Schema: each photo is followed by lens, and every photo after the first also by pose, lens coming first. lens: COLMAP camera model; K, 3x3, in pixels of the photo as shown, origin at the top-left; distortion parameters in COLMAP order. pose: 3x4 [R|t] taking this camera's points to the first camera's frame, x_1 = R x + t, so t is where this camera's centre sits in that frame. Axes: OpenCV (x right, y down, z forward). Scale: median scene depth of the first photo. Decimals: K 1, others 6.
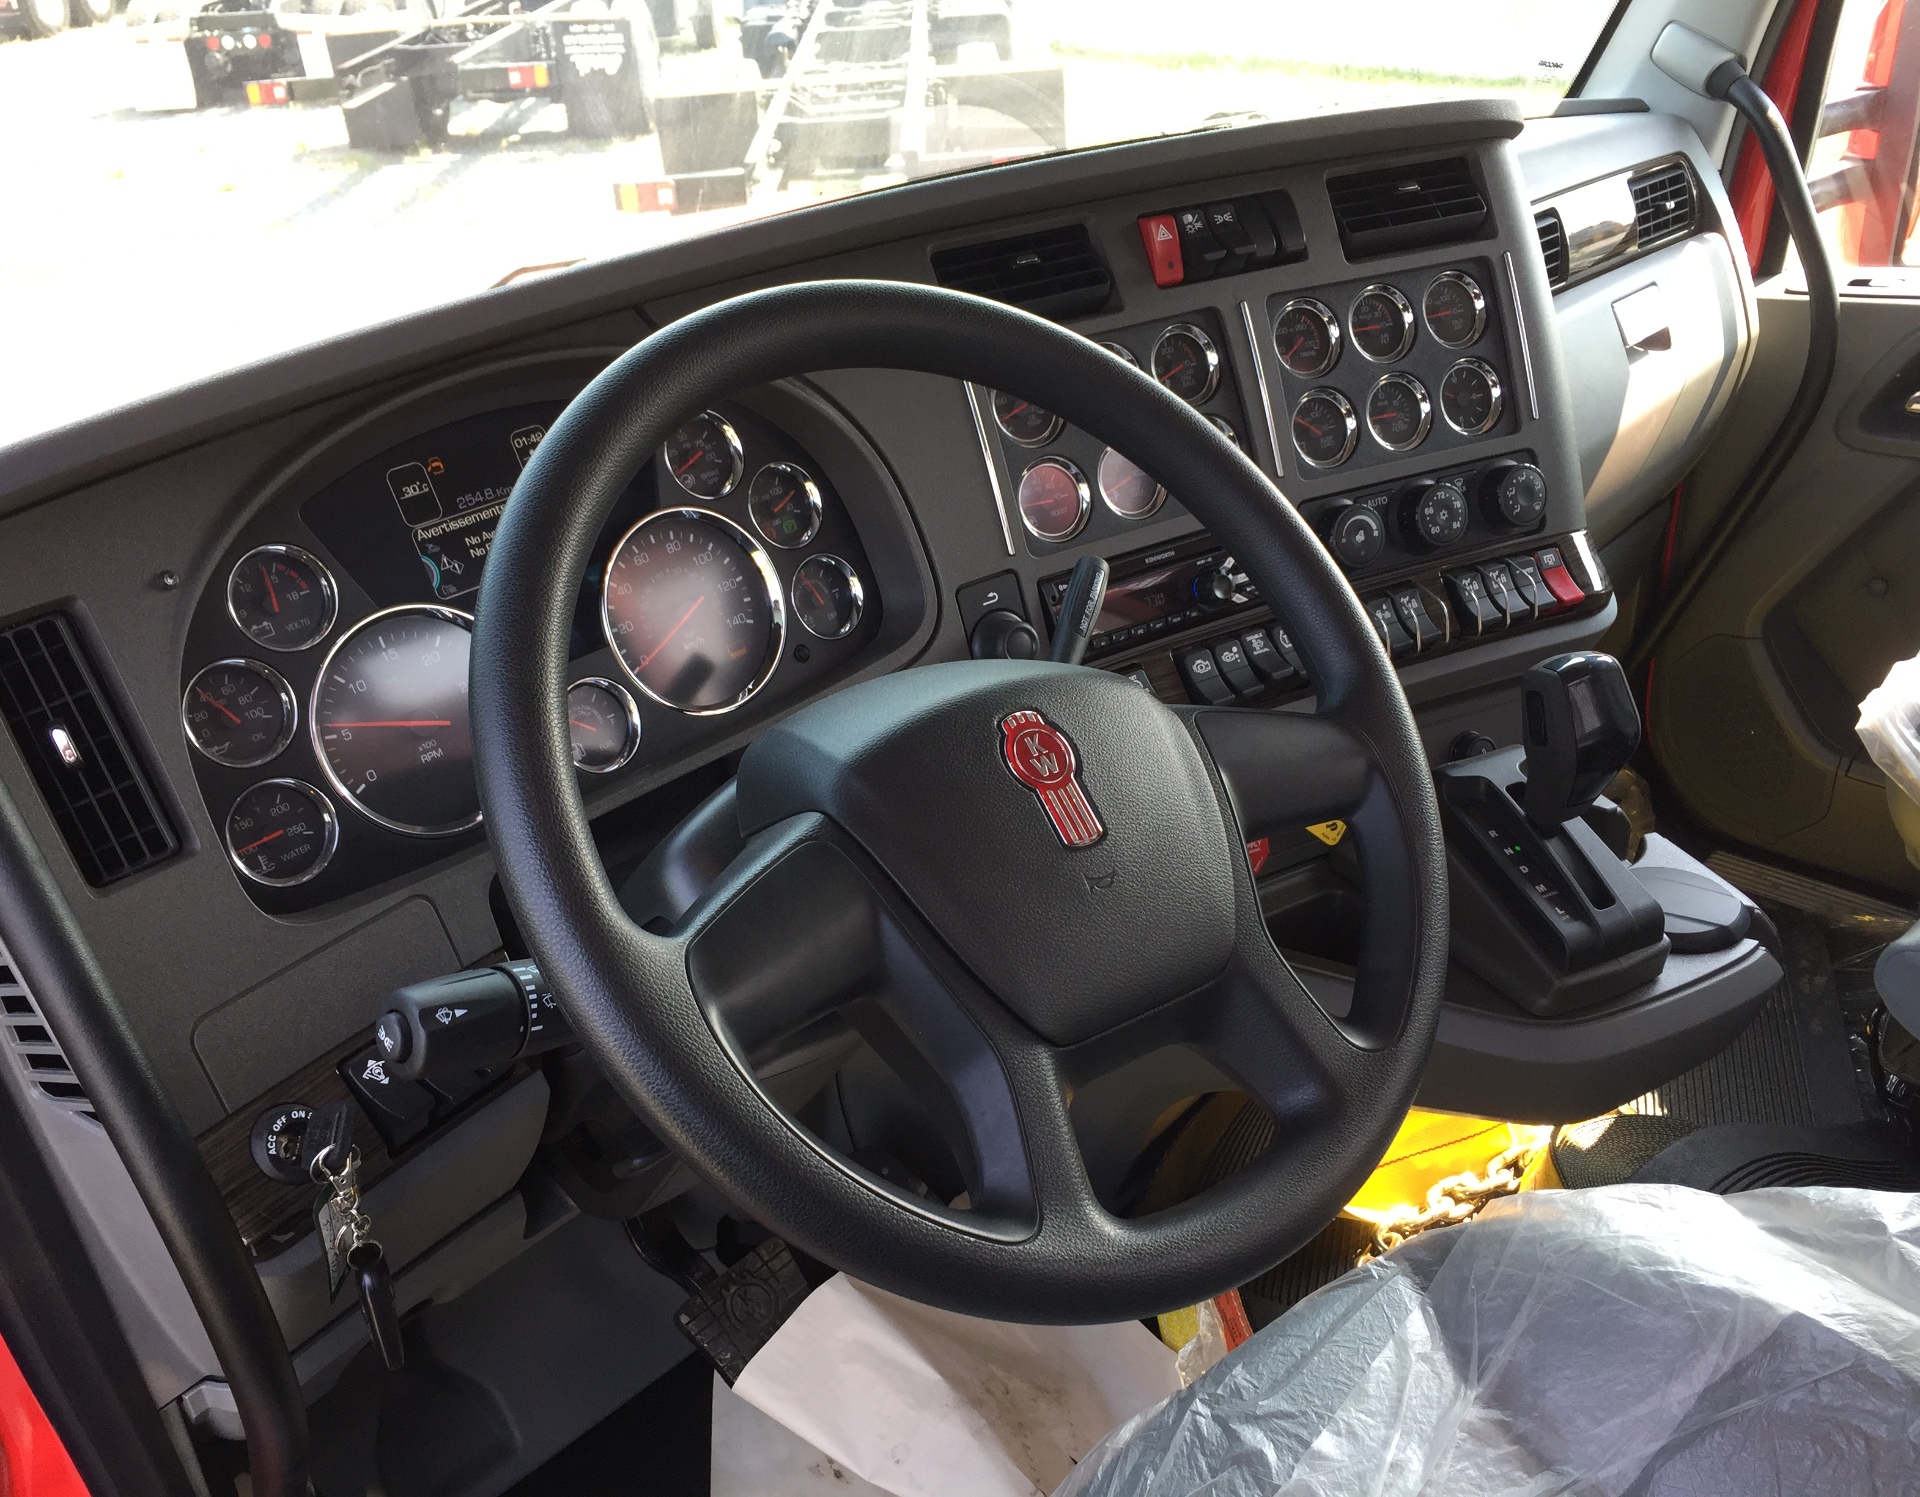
lens RADIAL K [[1735.9, 0, 906.2], [0, 1735.9, 739.5], [0, 0, 1]] dist [0.102090, -0.115550]
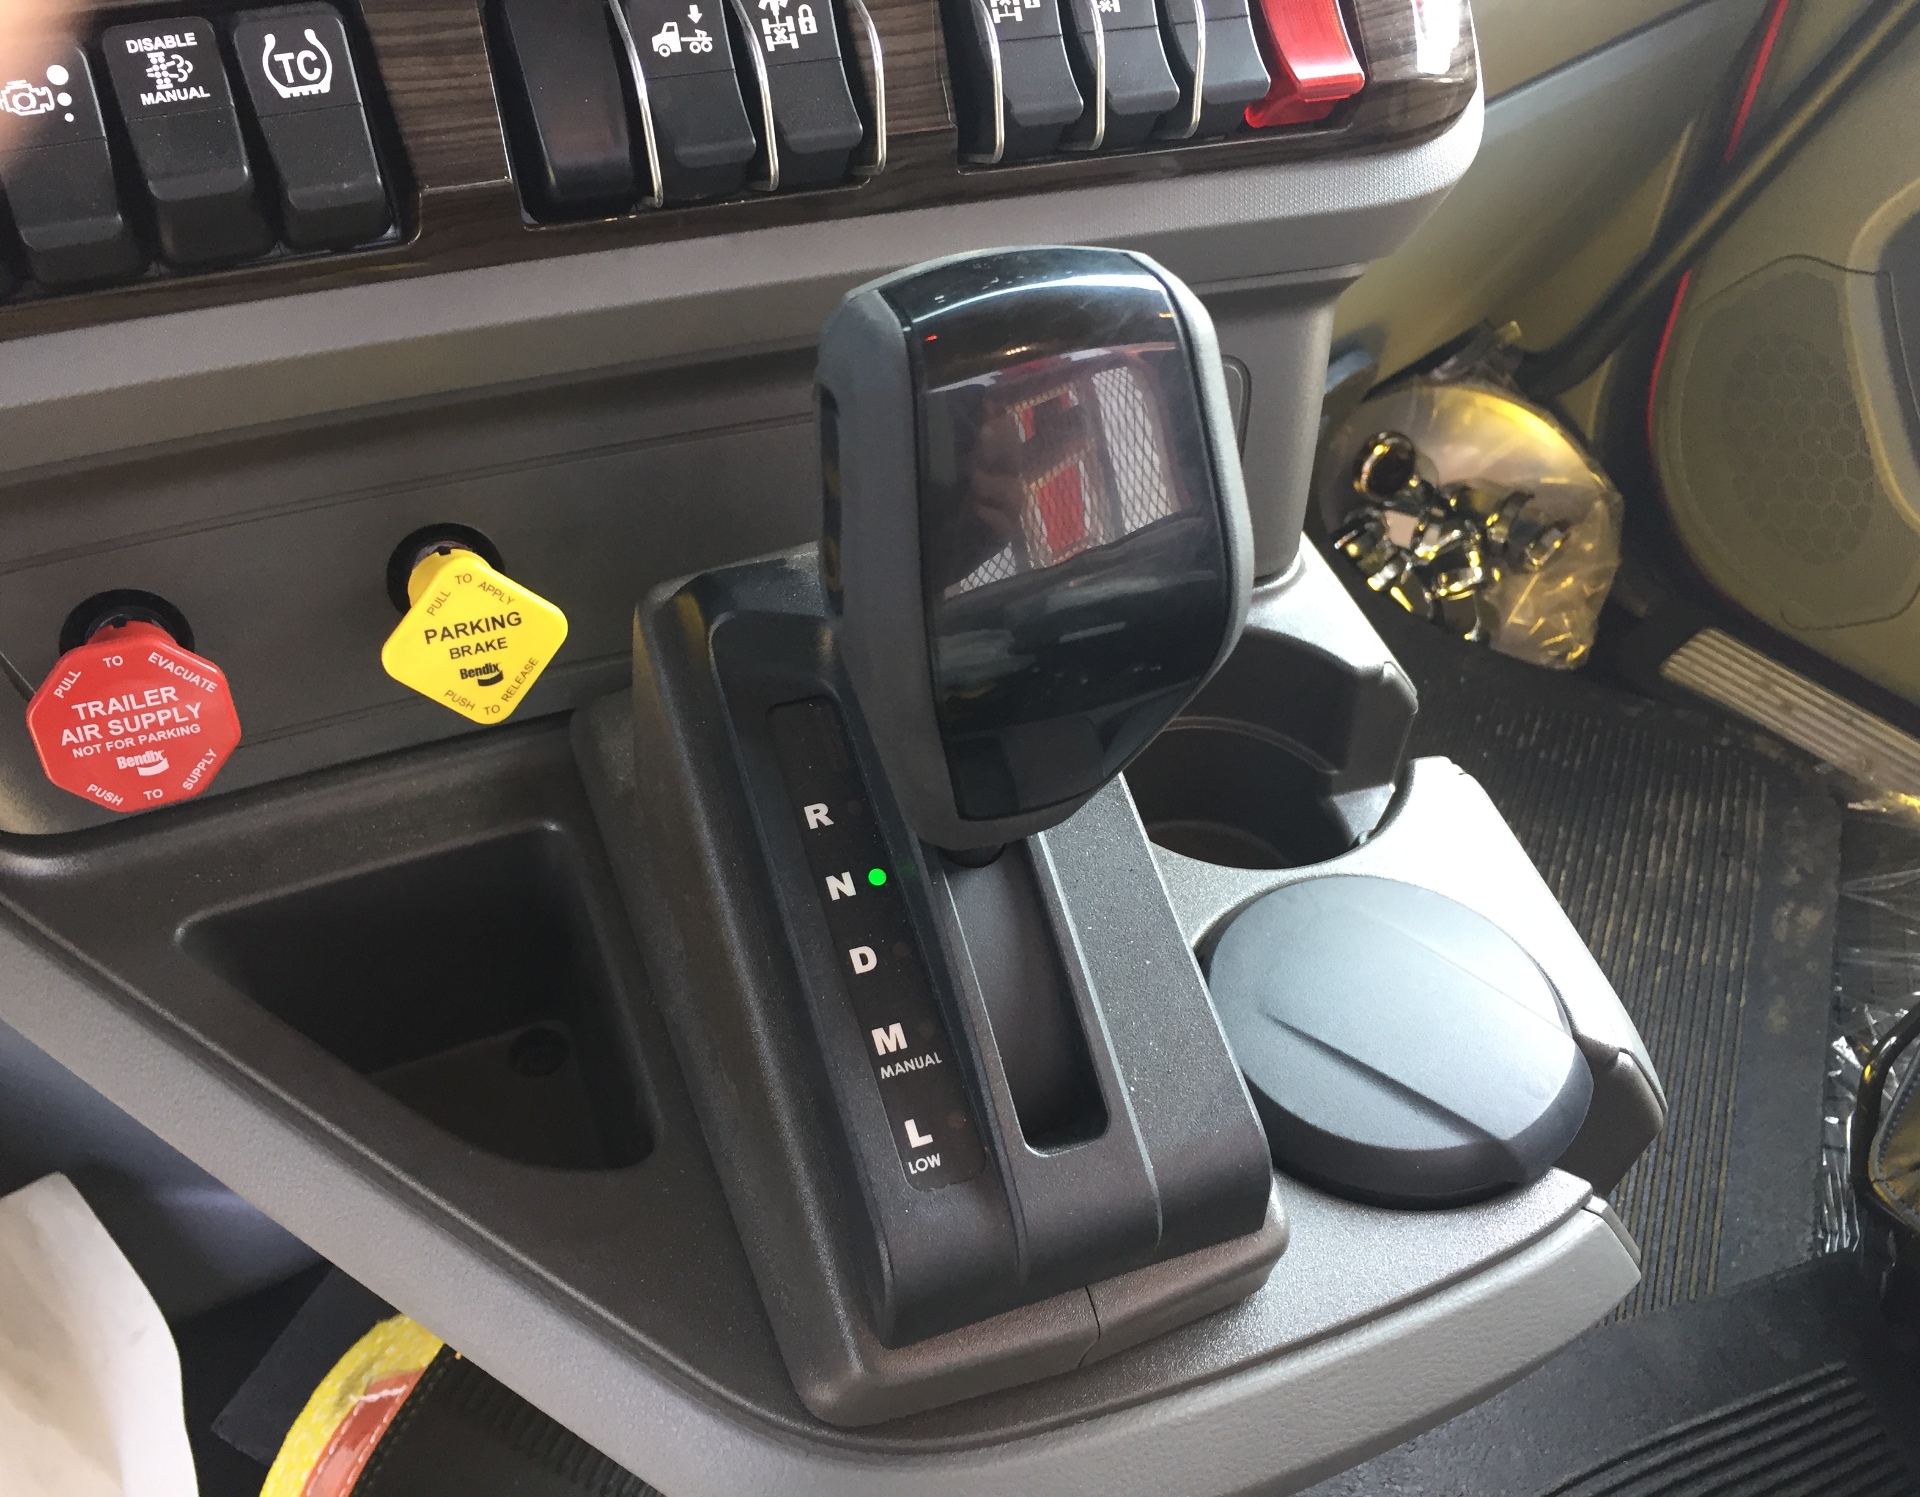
lens RADIAL K [[1783.5, 0, 921.2], [0, 1783.5, 772.2], [0, 0, 1]] dist [0.073954, -0.098056]
pose [[0.991332, 0.131141, 0.007890, 0.317899], [-0.128555, 0.955897, 0.264073, -0.035641], [0.027089, -0.262799, 0.964470, 0.636187]]
